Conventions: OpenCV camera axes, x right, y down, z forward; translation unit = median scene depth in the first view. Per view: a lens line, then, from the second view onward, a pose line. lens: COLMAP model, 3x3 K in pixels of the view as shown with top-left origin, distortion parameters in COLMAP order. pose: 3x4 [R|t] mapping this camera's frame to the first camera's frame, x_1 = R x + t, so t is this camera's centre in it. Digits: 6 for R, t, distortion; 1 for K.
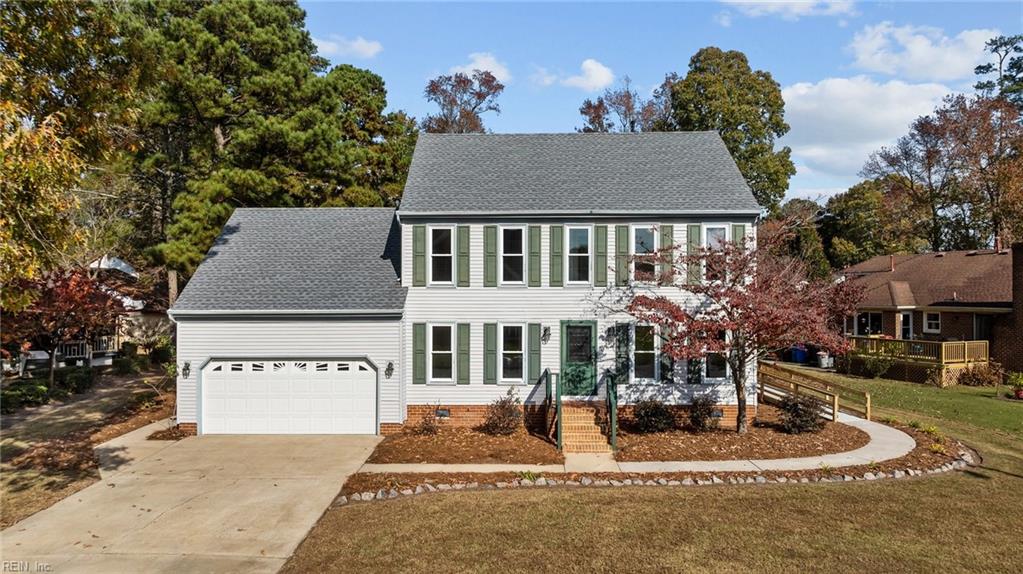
lens RADIAL K [[721.7, 0, 511.5], [0, 721.7, 287.0], [0, 0, 1]] dist [-0.004675, 0.000567]
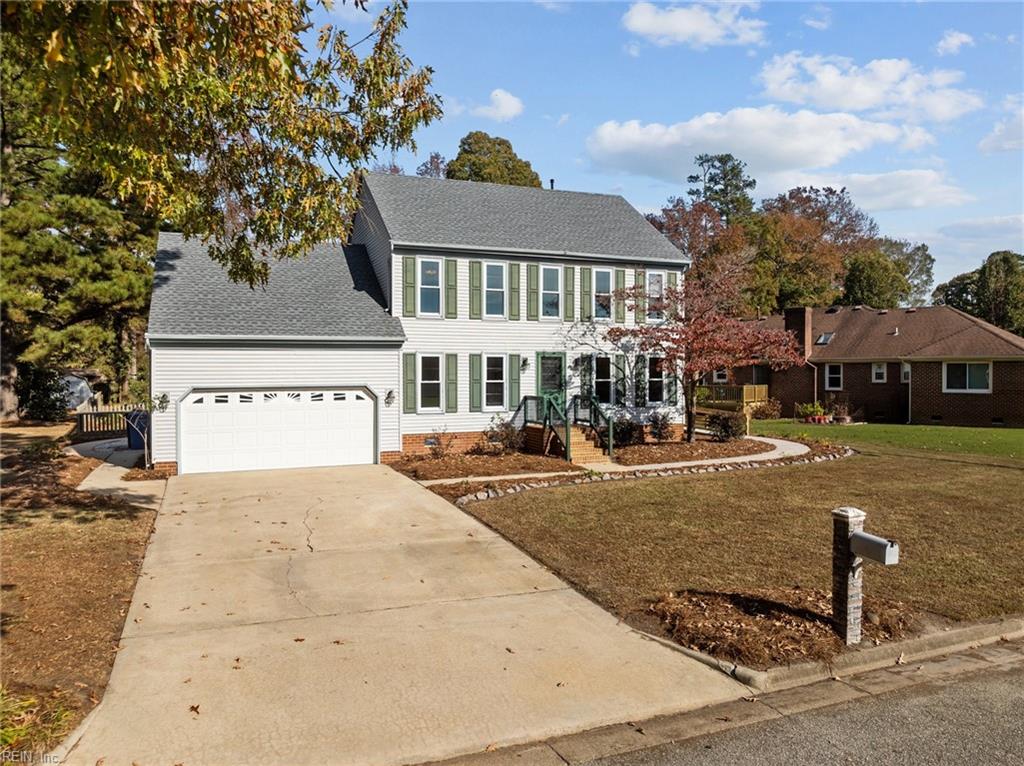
lens RADIAL K [[722.5, 0, 512.0], [0, 722.5, 383.0], [0, 0, 1]] dist [-0.023488, -0.001678]
pose [[0.916843, -0.008265, 0.399162, -0.401514], [0.001866, 0.999863, 0.016419, 0.075577], [-0.399243, -0.014309, 0.916734, 0.014128]]
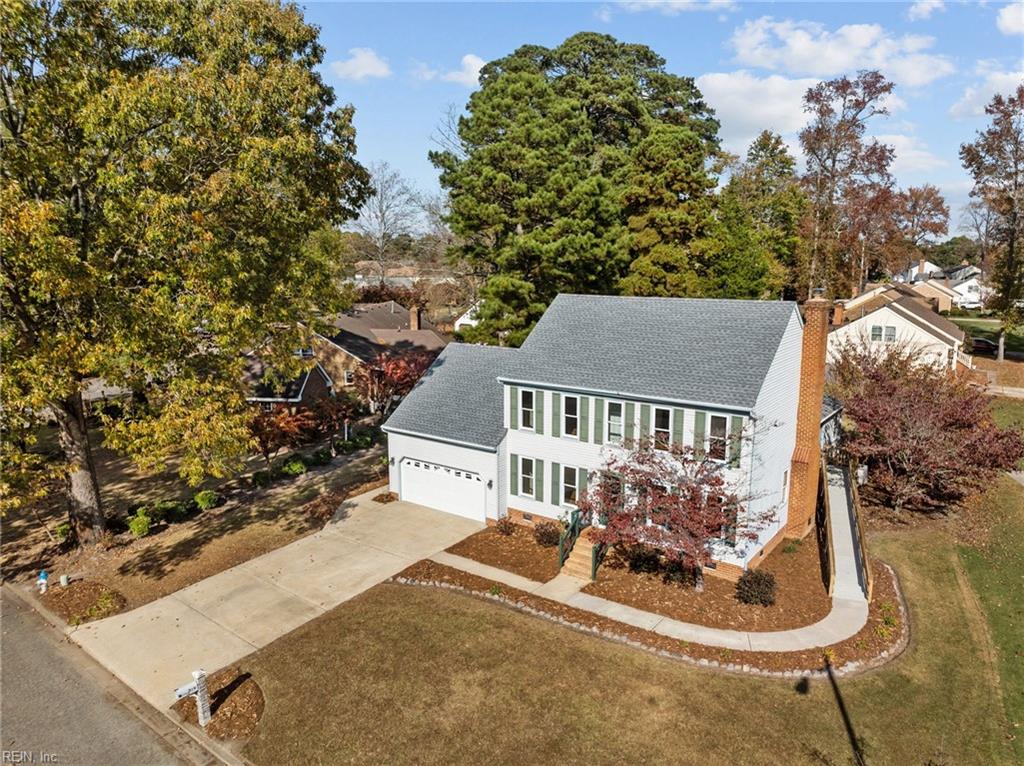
lens RADIAL K [[722.5, 0, 512.0], [0, 722.5, 383.0], [0, 0, 1]] dist [-0.023488, -0.001678]
pose [[0.811580, 0.101533, -0.575352, 0.677834], [0.002713, 0.984118, 0.177495, -0.342781], [0.584236, -0.145612, 0.798415, -0.121278]]
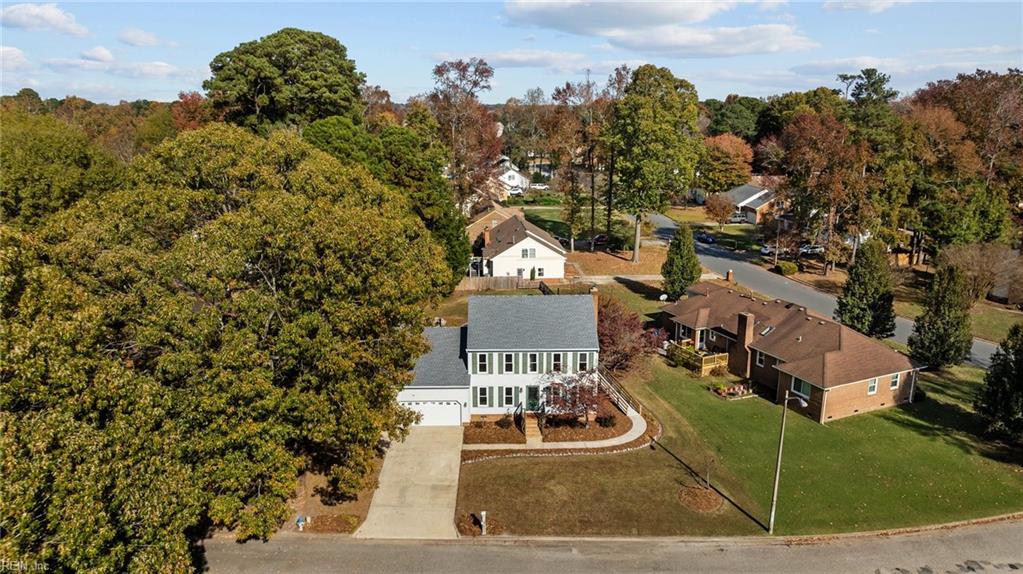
lens RADIAL K [[721.7, 0, 511.5], [0, 721.7, 287.0], [0, 0, 1]] dist [-0.004675, 0.000567]
pose [[0.999753, -0.008661, 0.020444, -0.041183], [0.003392, 0.969548, 0.244878, -0.991214], [-0.021942, -0.244748, 0.969338, -1.573201]]
